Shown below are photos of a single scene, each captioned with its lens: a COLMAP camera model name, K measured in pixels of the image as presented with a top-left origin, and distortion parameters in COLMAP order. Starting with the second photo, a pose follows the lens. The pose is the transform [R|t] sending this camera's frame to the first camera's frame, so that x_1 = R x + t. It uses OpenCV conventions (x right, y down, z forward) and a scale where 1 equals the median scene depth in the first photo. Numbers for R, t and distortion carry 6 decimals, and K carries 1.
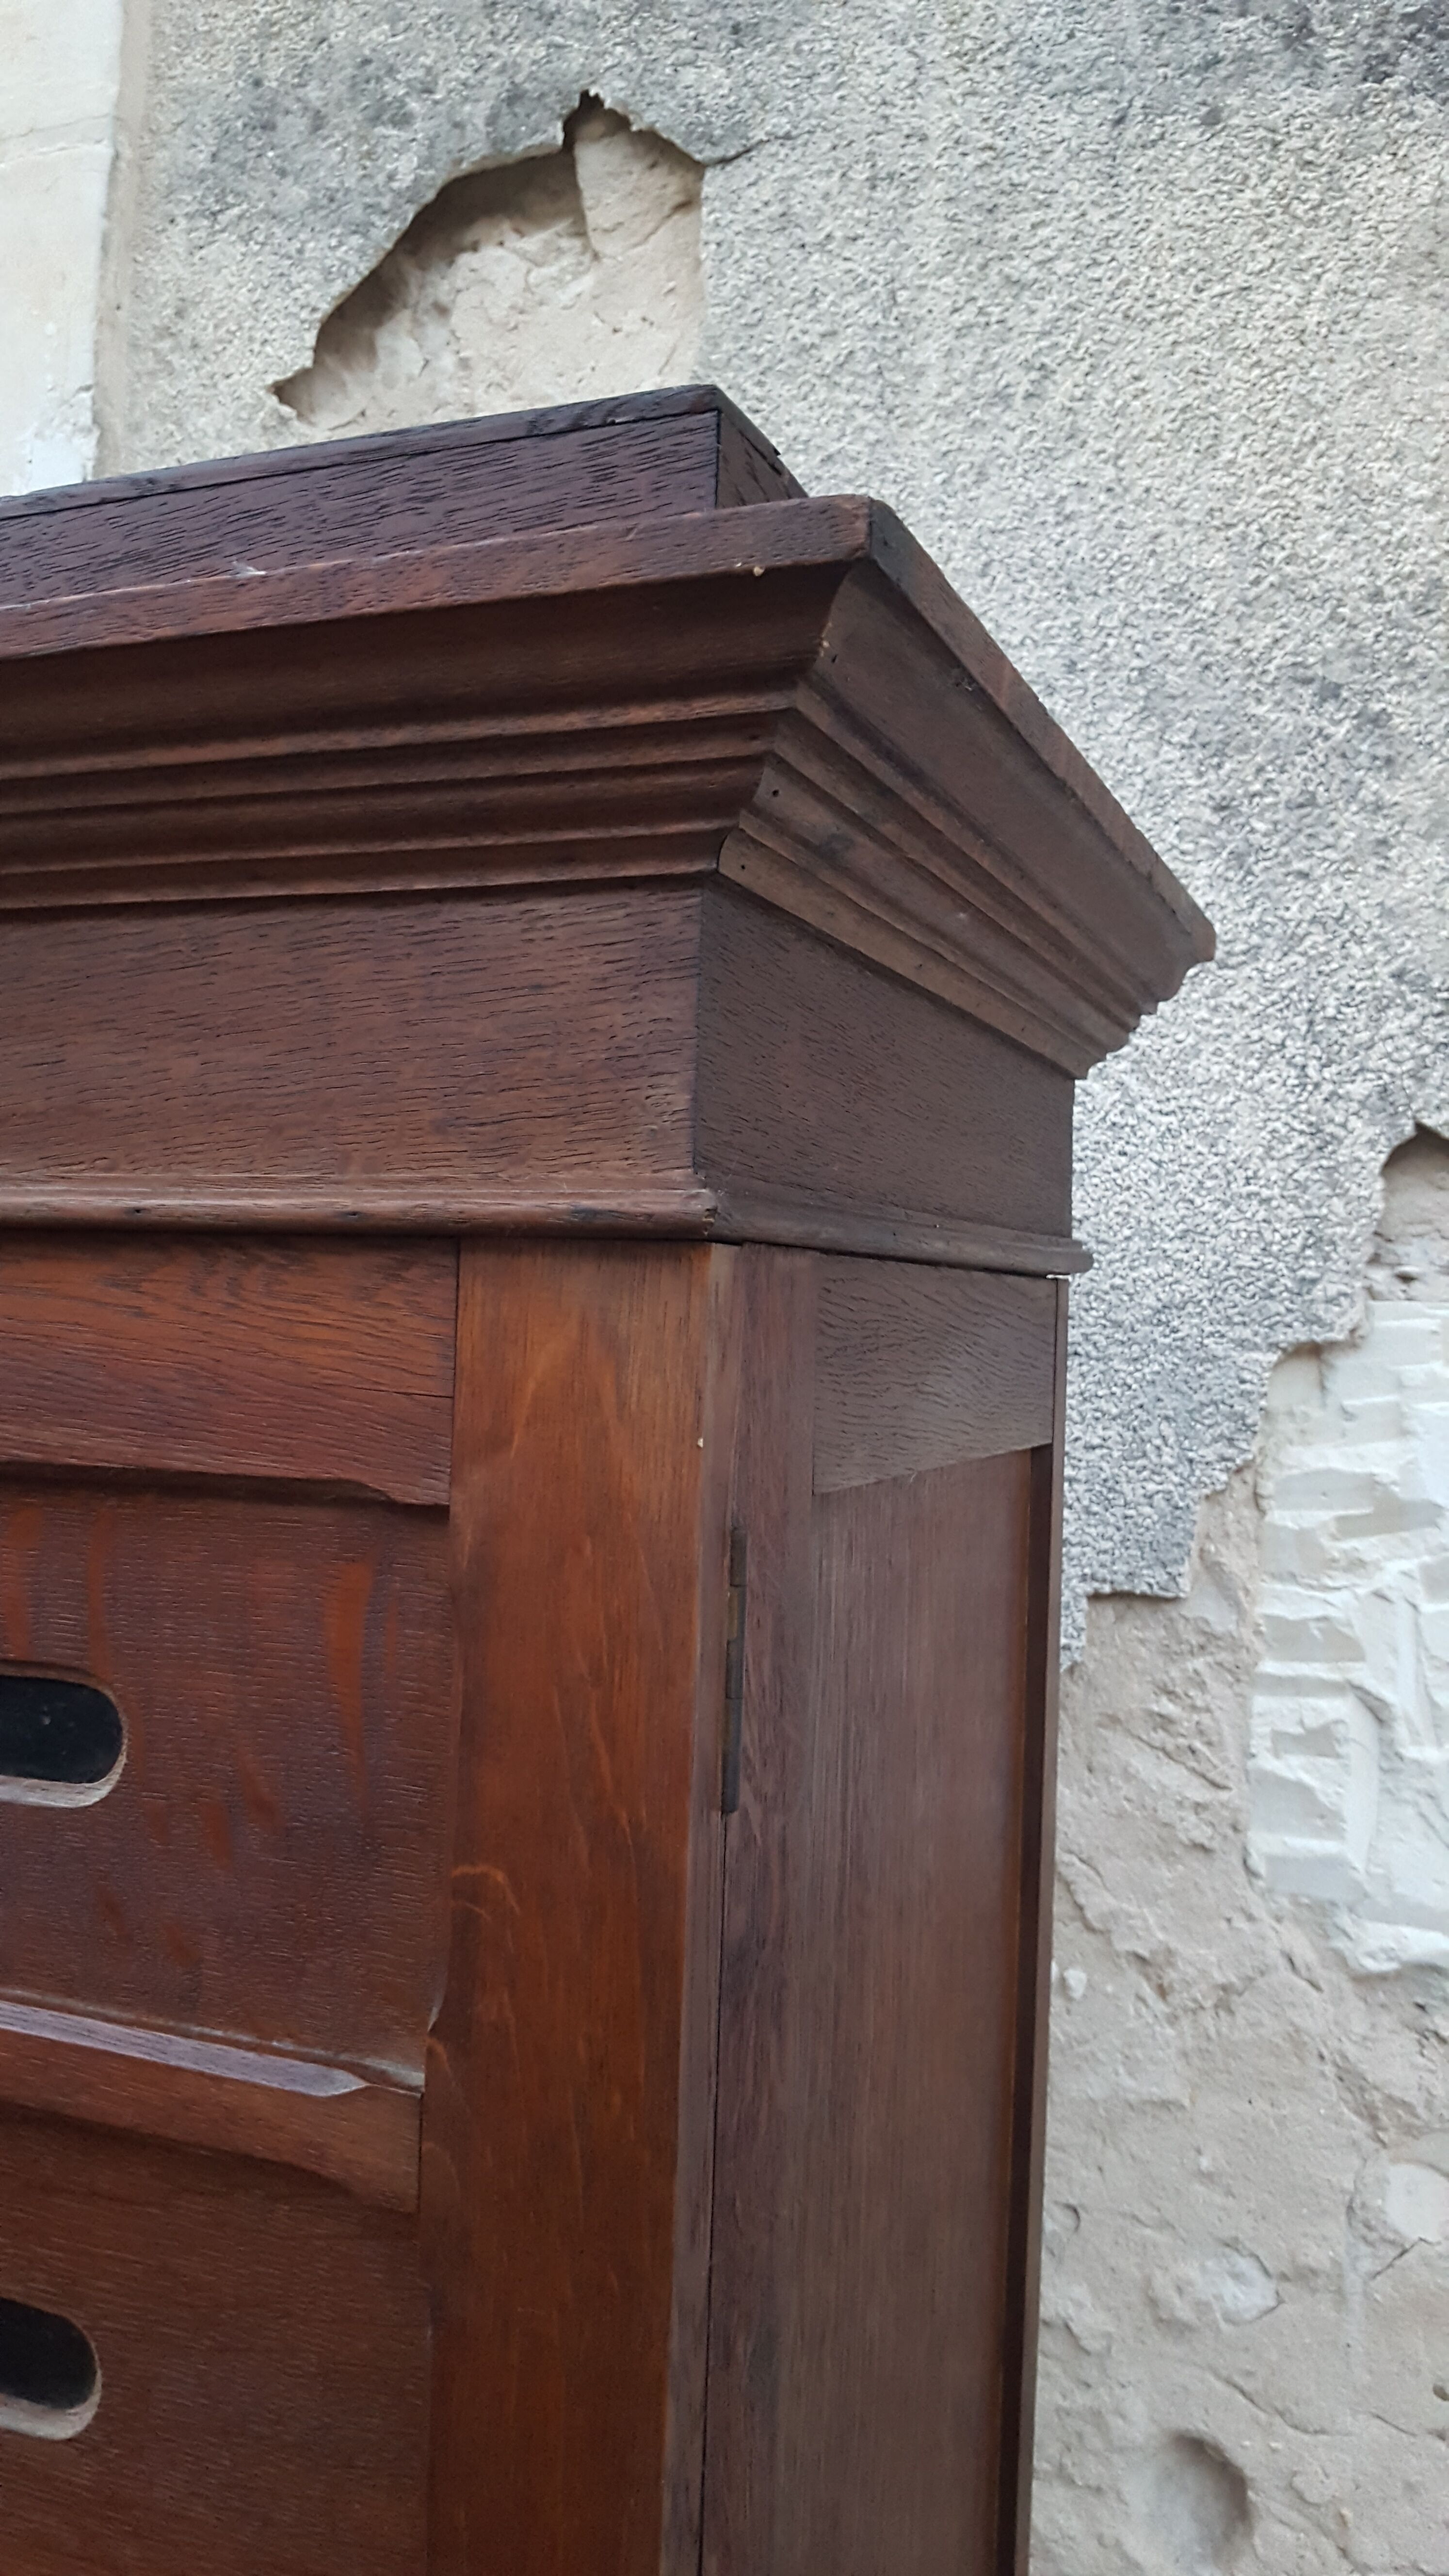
lens RADIAL K [[1965.1, 0, 729.4], [0, 1965.1, 1286.6], [0, 0, 1]] dist [0.051300, -0.101352]
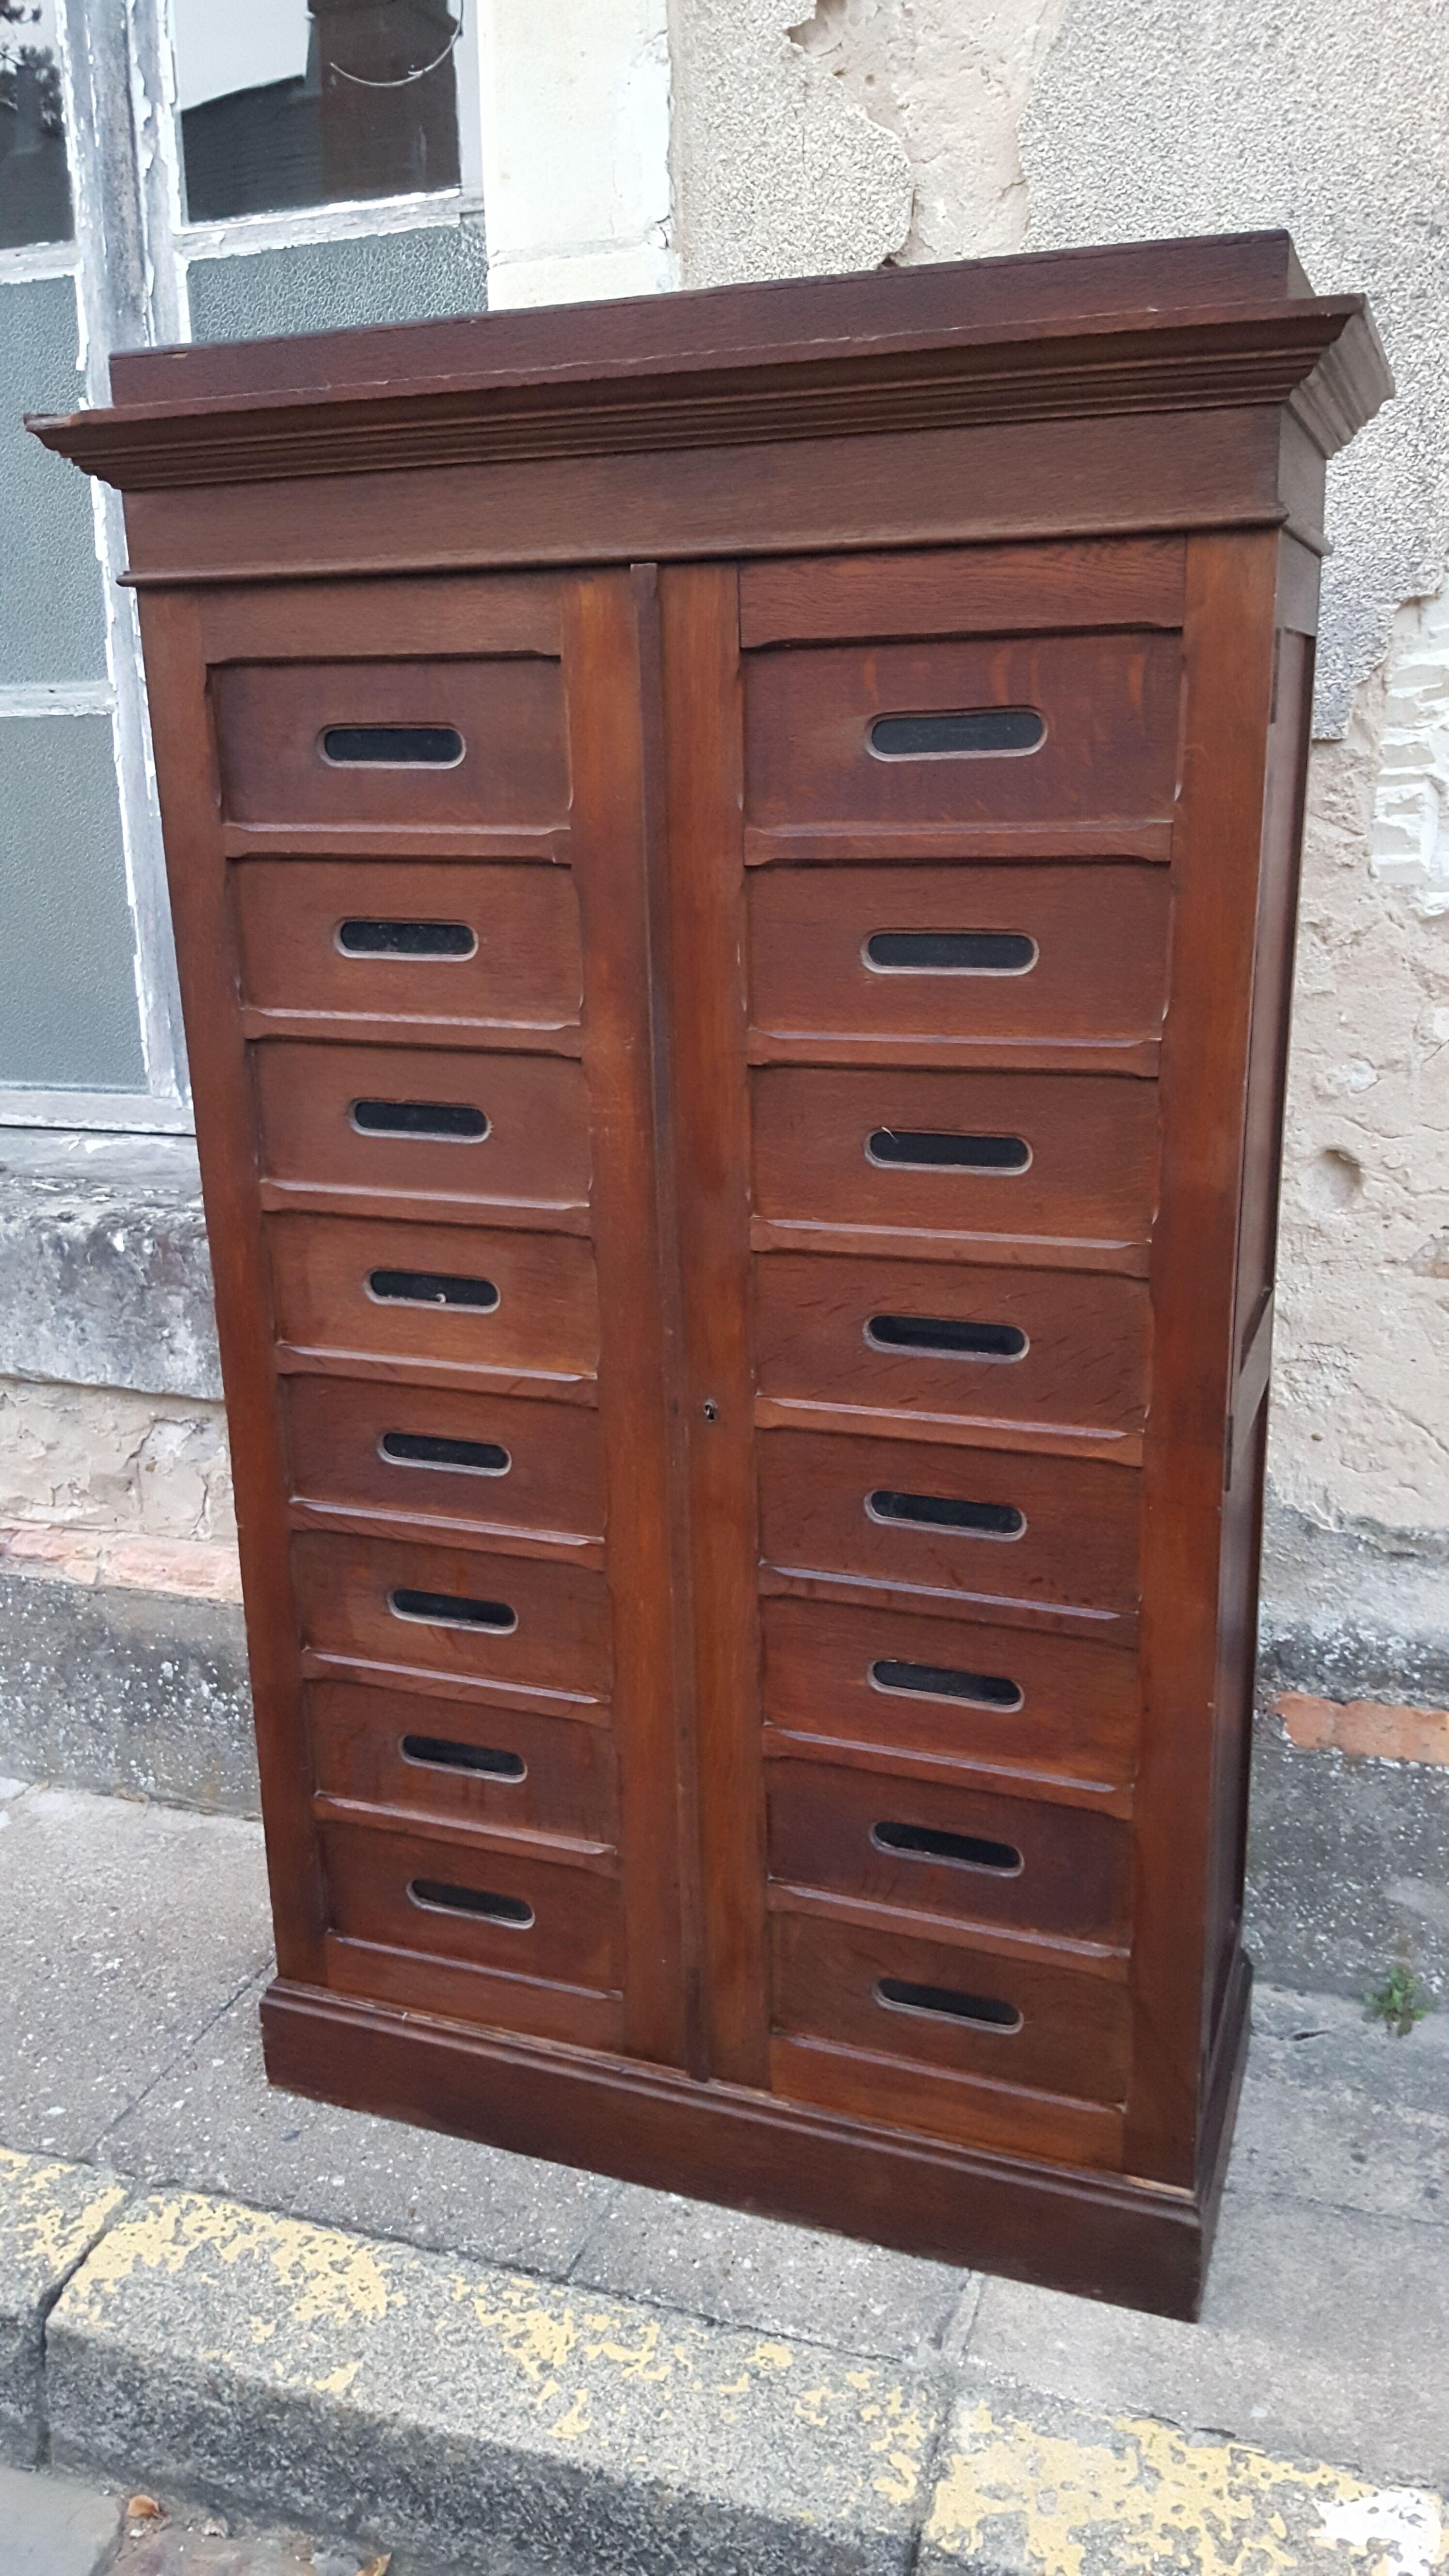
lens RADIAL K [[1965.1, 0, 733.1], [0, 1965.1, 1263.1], [0, 0, 1]] dist [0.051300, -0.101352]
pose [[0.998086, -0.059982, 0.015063, -0.441319], [0.053452, 0.959173, 0.277723, 0.079662], [-0.031106, -0.276386, 0.960543, -1.028607]]
